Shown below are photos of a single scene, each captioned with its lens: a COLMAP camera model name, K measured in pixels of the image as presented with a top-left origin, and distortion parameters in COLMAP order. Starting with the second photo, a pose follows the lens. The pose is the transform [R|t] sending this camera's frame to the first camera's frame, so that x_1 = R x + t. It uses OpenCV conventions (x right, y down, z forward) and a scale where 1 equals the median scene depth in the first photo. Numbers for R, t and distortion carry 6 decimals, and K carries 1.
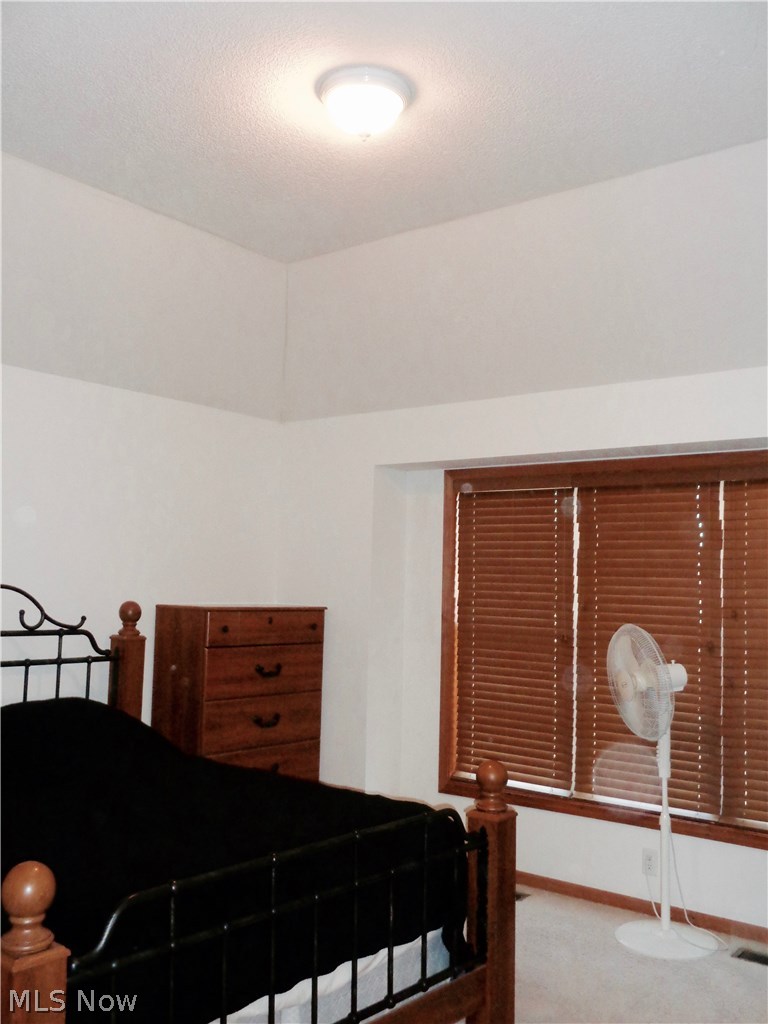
lens RADIAL K [[994.2, 0, 384.0], [0, 994.2, 512.0], [0, 0, 1]] dist [0.007839, 0.005660]
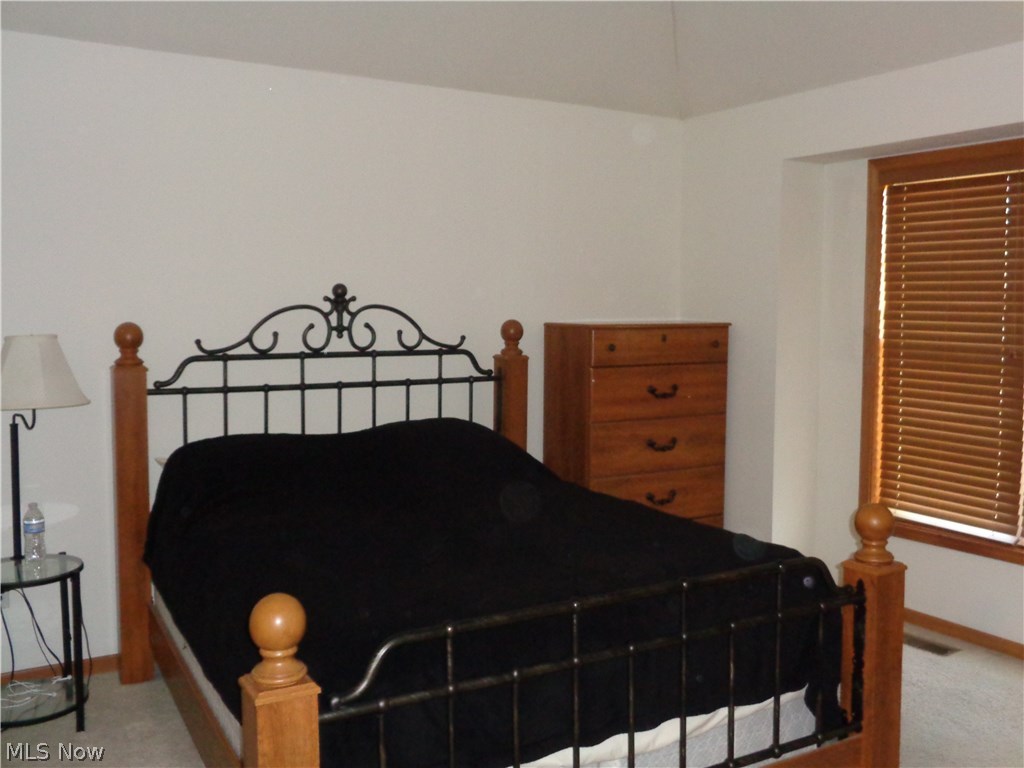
lens RADIAL K [[996.8, 0, 513.3], [0, 996.8, 363.2], [0, 0, 1]] dist [-0.011003, -0.006039]
pose [[0.938838, -0.000474, -0.344358, 0.082106], [0.046563, 0.990990, 0.125583, 0.010821], [0.341196, -0.133936, 0.930401, 0.101280]]
